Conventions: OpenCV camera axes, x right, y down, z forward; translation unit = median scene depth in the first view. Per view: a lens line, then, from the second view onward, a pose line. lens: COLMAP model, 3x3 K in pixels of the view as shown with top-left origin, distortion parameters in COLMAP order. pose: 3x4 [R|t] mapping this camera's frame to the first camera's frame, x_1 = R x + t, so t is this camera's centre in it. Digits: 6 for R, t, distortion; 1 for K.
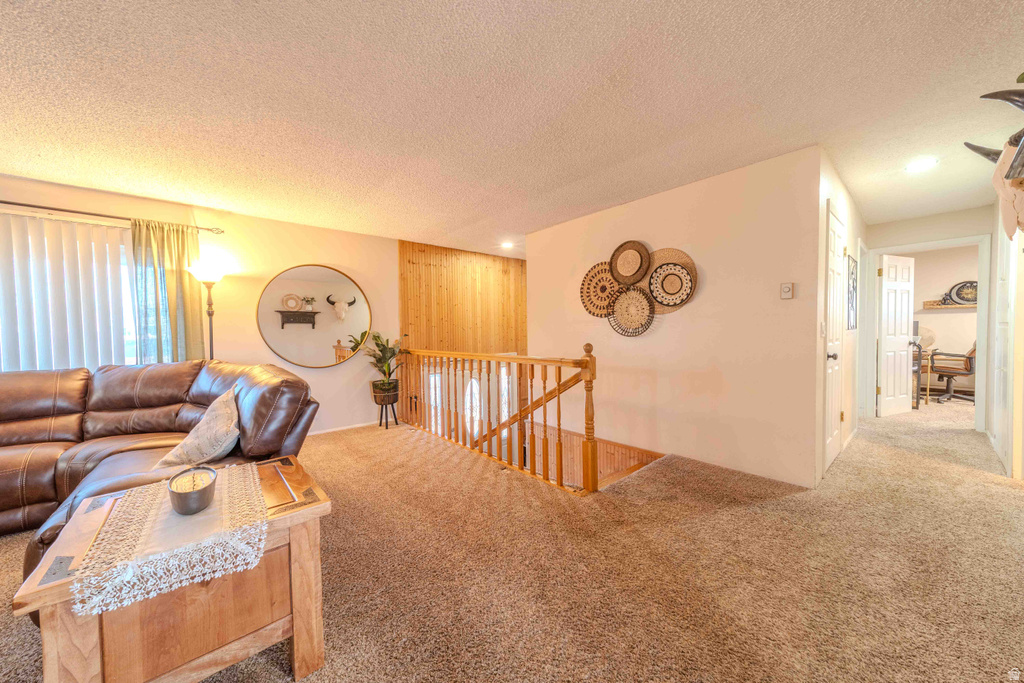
lens RADIAL K [[358.6, 0, 508.8], [0, 358.6, 341.7], [0, 0, 1]] dist [0.002650, 0.000215]
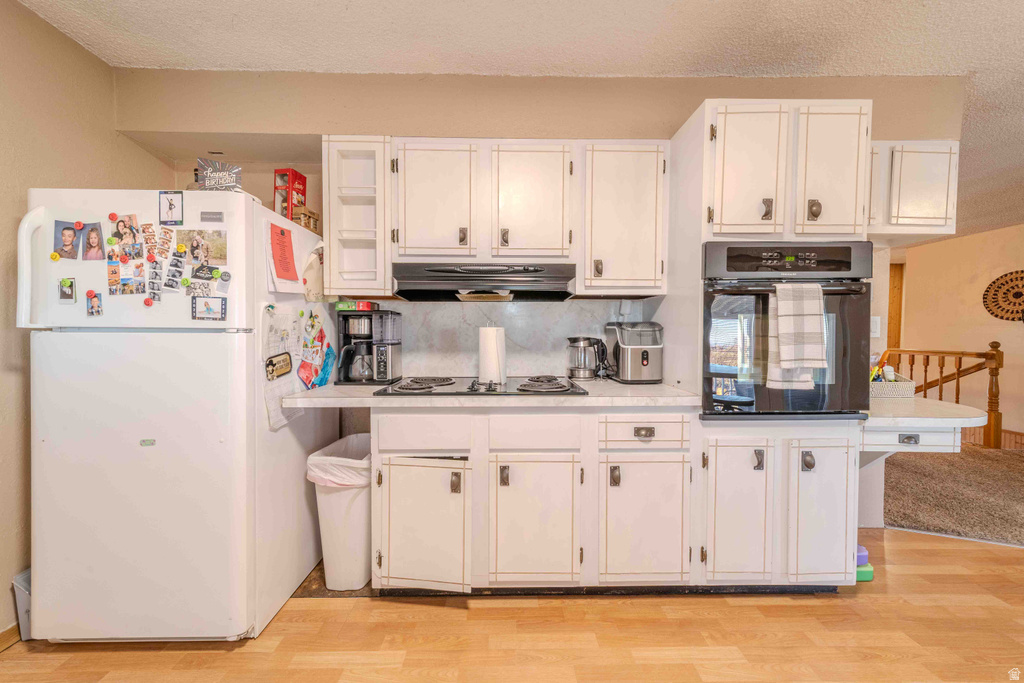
lens RADIAL K [[359.2, 0, 511.0], [0, 359.2, 342.3], [0, 0, 1]] dist [0.008888, -0.000510]
pose [[0.770206, 0.037249, -0.636707, -0.285142], [-0.037227, 0.999217, 0.013424, 0.053166], [0.636708, 0.013363, 0.770989, -1.122874]]
